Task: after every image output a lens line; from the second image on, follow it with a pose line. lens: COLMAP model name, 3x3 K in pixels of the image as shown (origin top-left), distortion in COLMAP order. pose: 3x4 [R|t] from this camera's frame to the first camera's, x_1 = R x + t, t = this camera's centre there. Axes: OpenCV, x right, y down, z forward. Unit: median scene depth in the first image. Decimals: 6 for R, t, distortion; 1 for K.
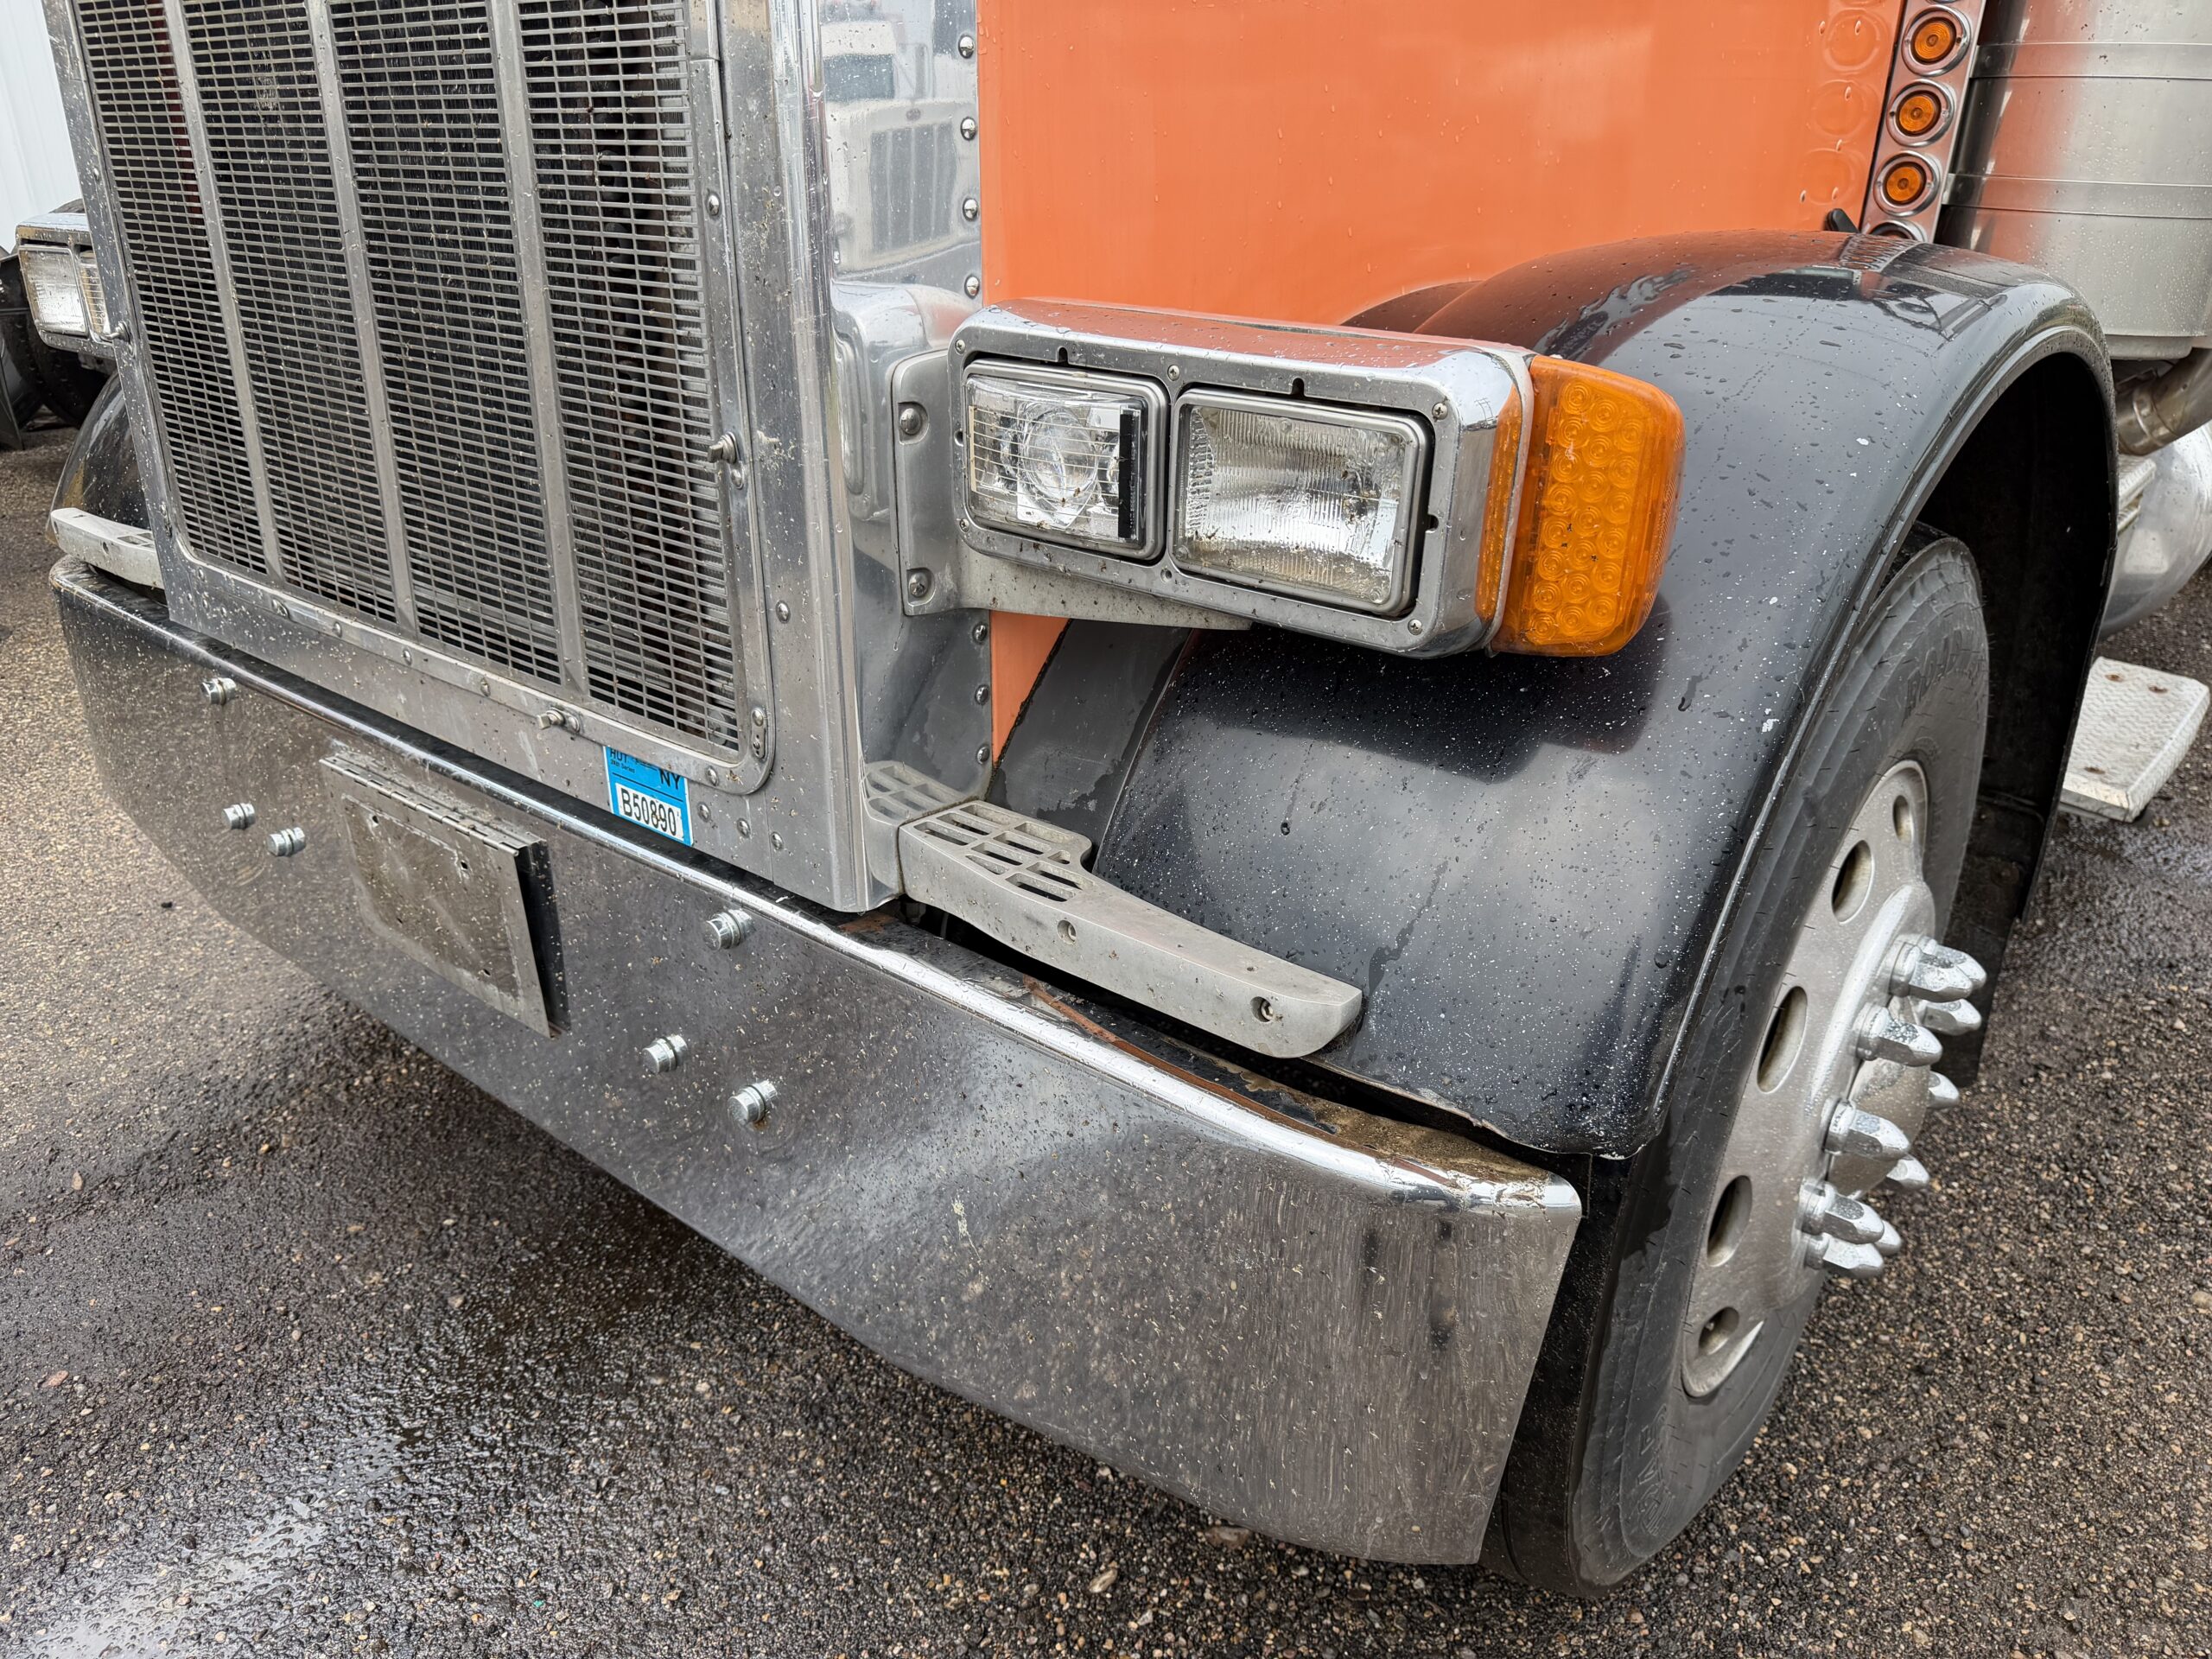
lens RADIAL K [[1559.0, 0, 1103.8], [0, 1559.0, 837.6], [0, 0, 1]] dist [0.052323, -0.080245]
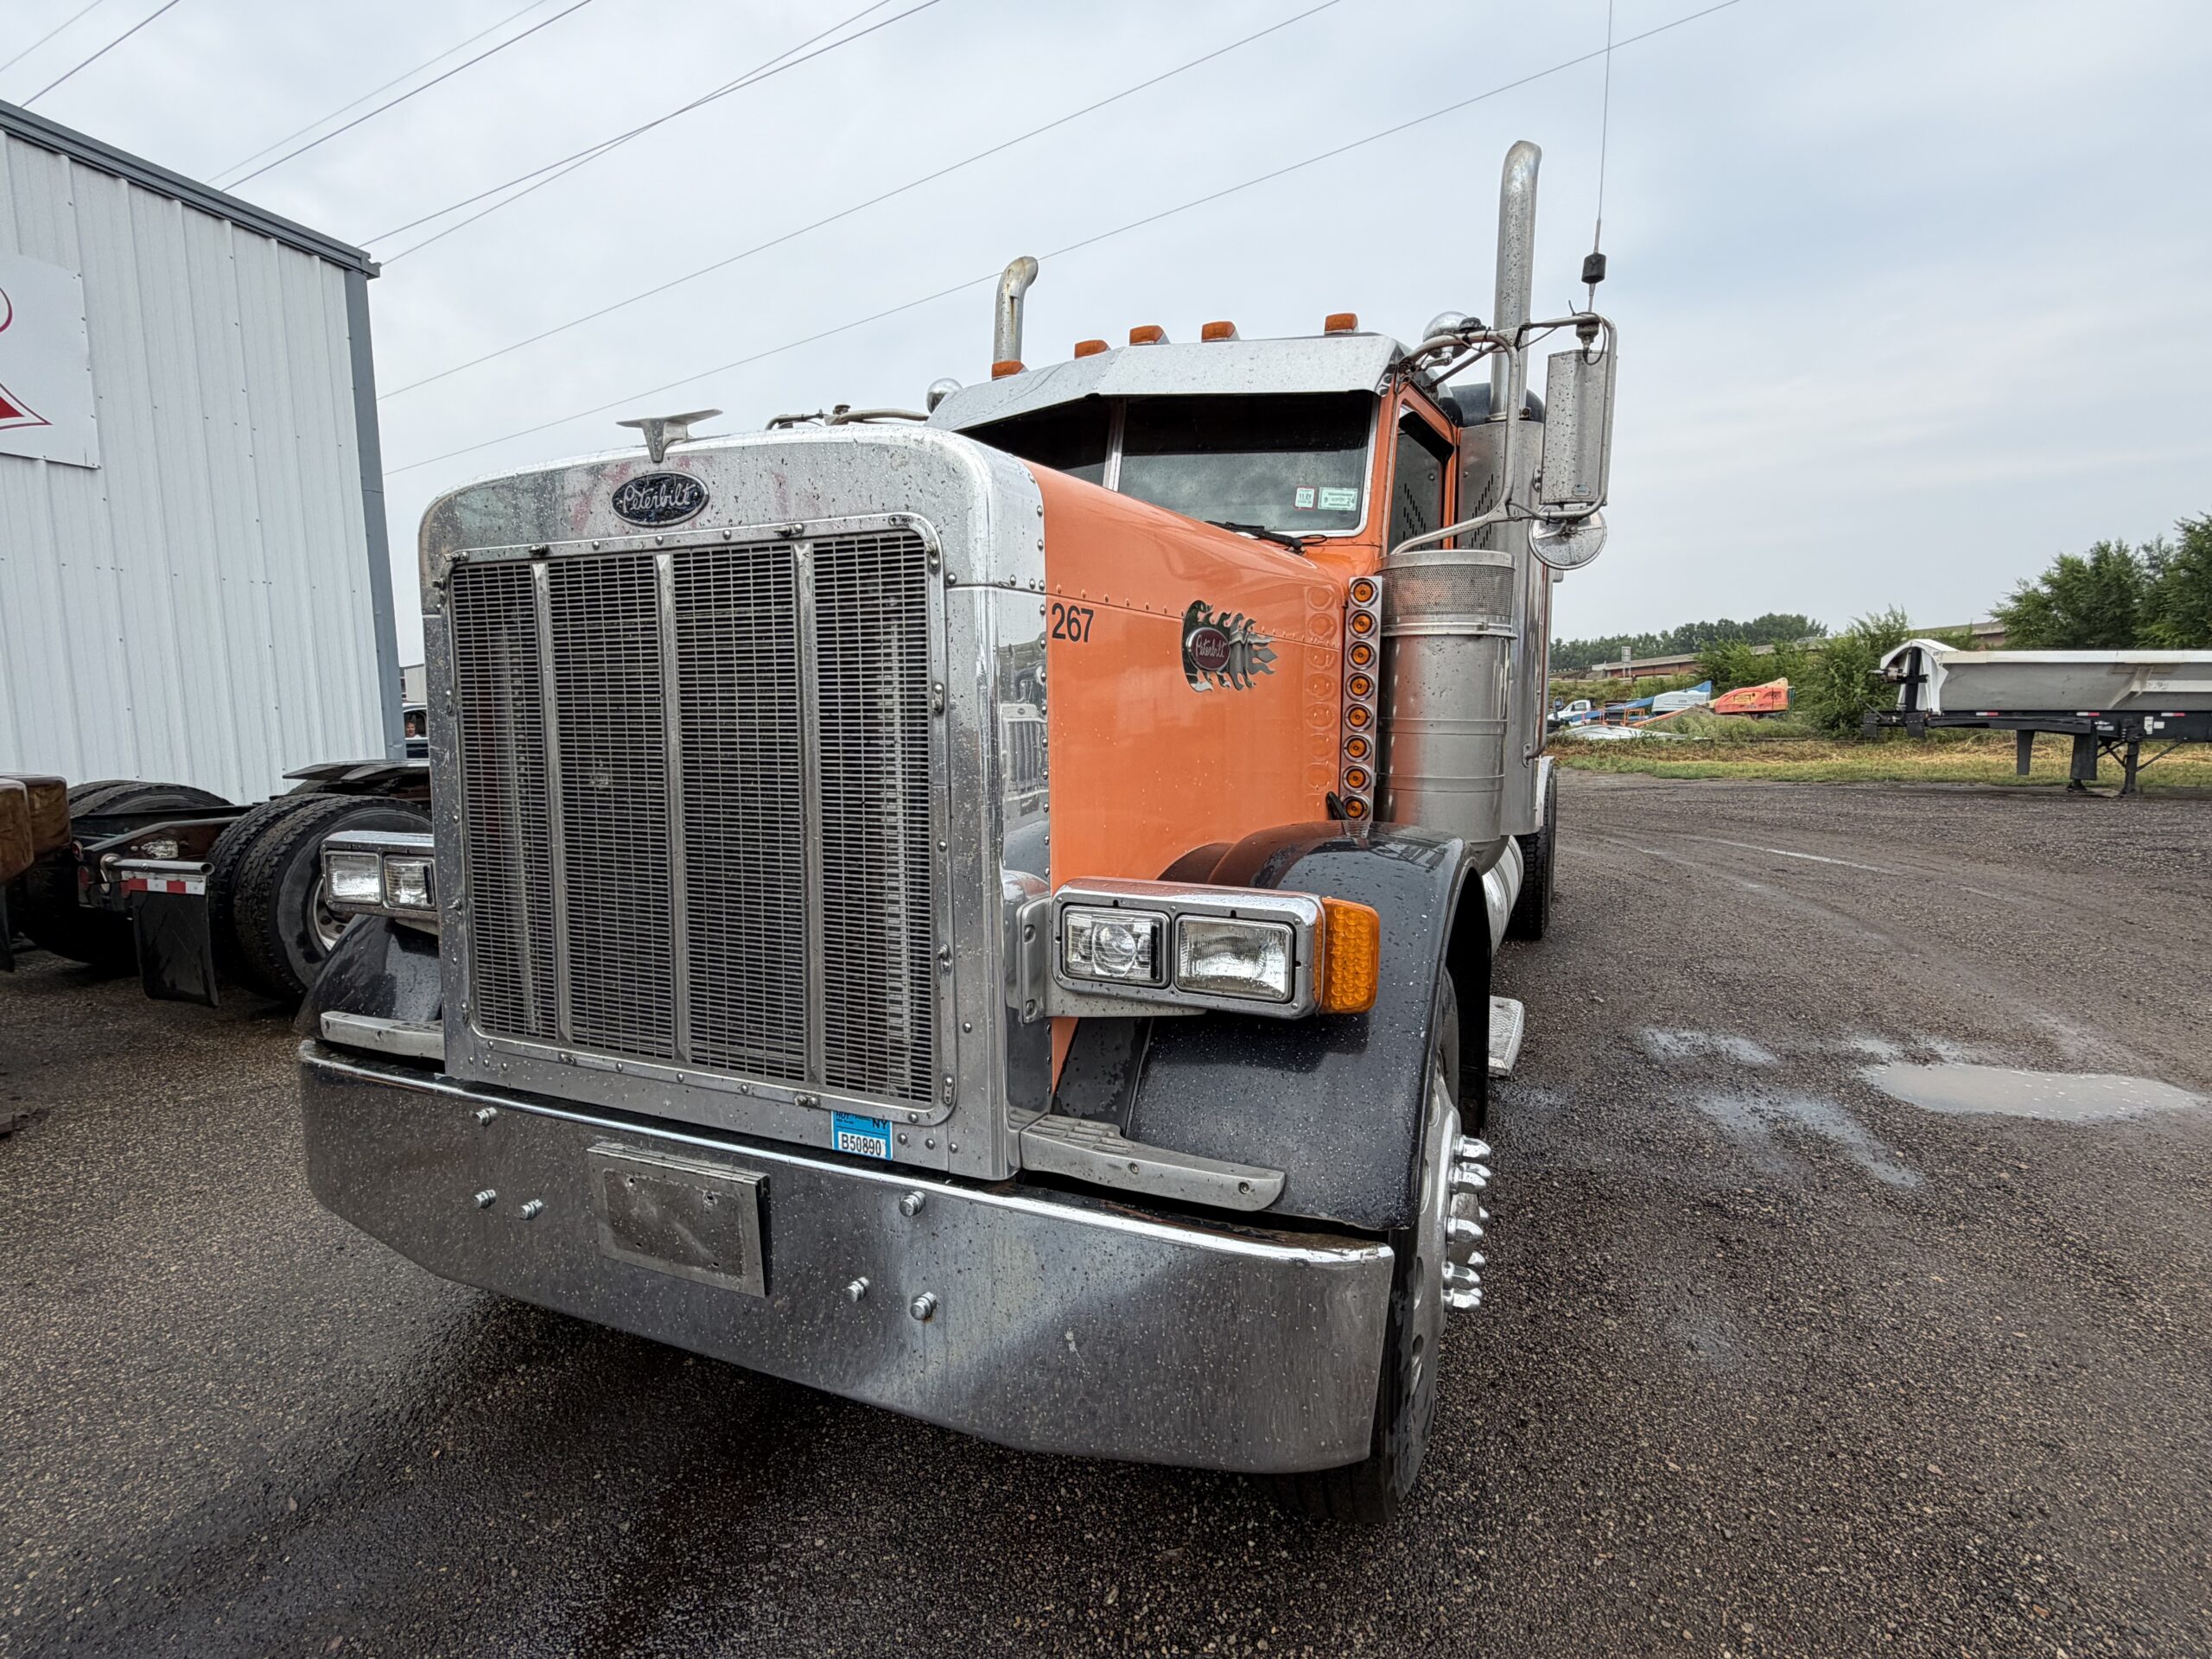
lens RADIAL K [[1079.3, 0, 1107.7], [0, 1079.3, 836.9], [0, 0, 1]] dist [0.002058, -0.001575]
pose [[0.958372, -0.046332, 0.281737, -0.339565], [0.127237, 0.952655, -0.276150, 0.025672], [-0.255603, 0.300502, 0.918894, -0.342440]]
